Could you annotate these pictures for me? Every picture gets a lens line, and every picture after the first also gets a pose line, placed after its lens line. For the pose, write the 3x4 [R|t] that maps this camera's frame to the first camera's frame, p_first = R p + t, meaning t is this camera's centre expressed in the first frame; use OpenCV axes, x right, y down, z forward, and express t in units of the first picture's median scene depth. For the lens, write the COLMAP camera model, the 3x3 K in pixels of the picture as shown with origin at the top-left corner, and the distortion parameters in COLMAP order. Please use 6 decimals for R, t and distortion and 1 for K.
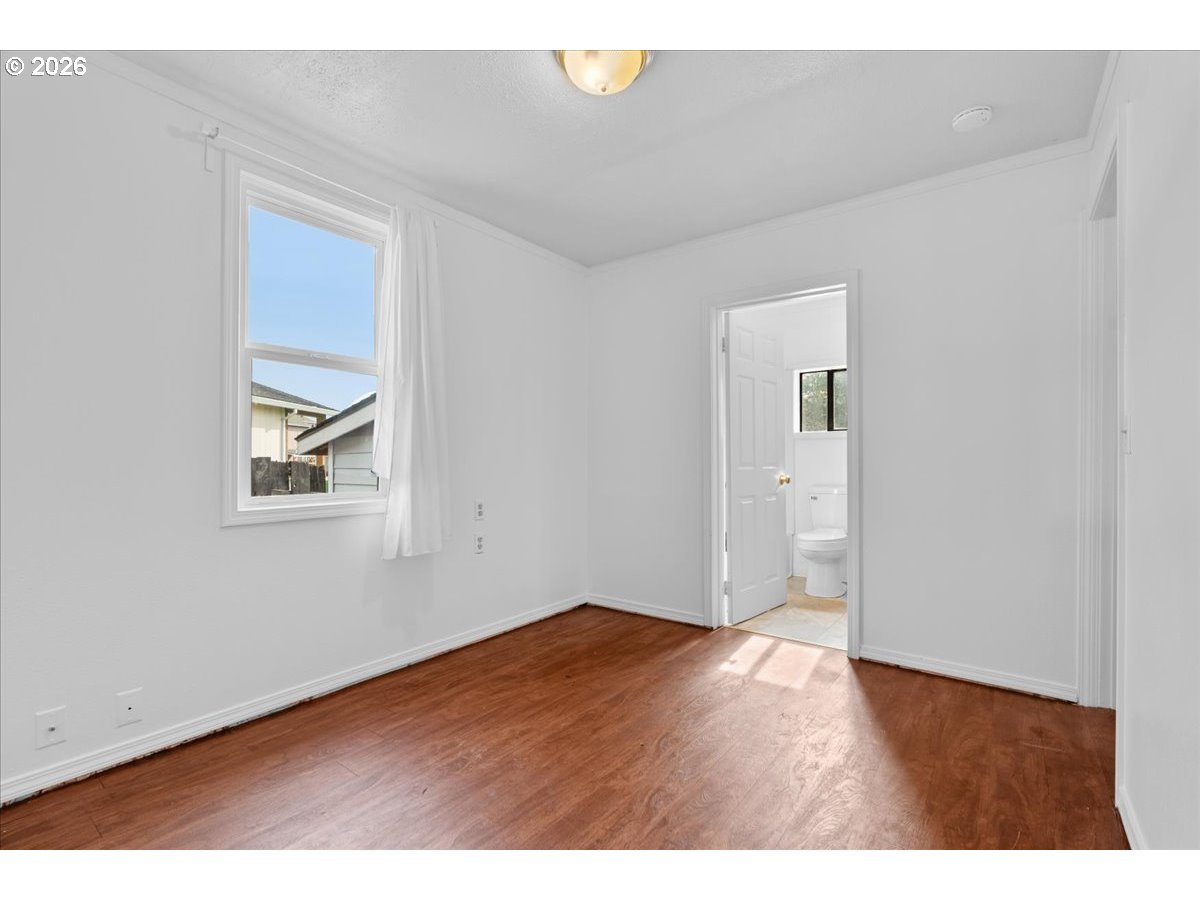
lens RADIAL K [[543.2, 0, 601.2], [0, 543.2, 456.5], [0, 0, 1]] dist [-0.000919, 0.000701]
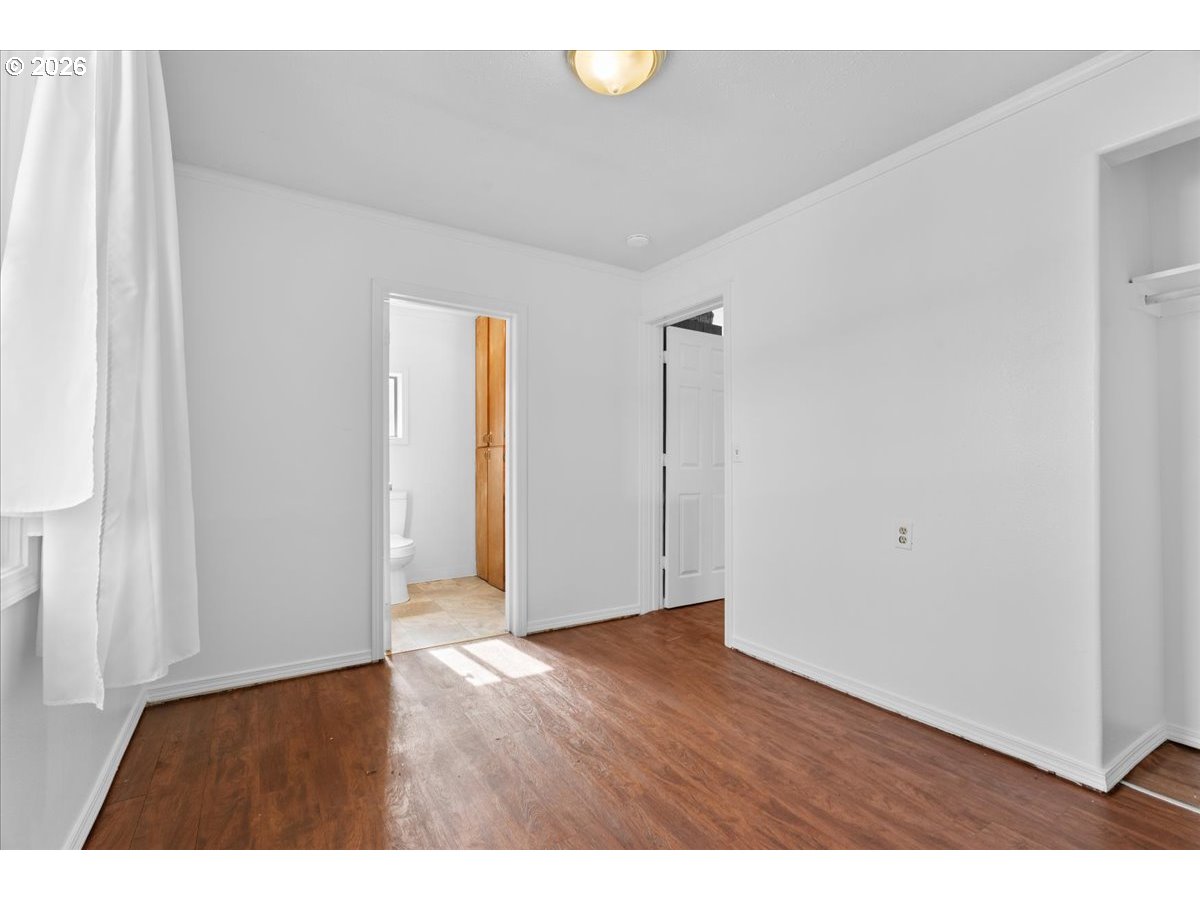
lens RADIAL K [[543.2, 0, 599.5], [0, 543.2, 454.7], [0, 0, 1]] dist [-0.000919, 0.000701]
pose [[0.353395, 0.016842, 0.935323, -0.547216], [-0.002848, 0.999853, -0.016928, 0.001207], [-0.935470, 0.003319, 0.353391, 0.411977]]
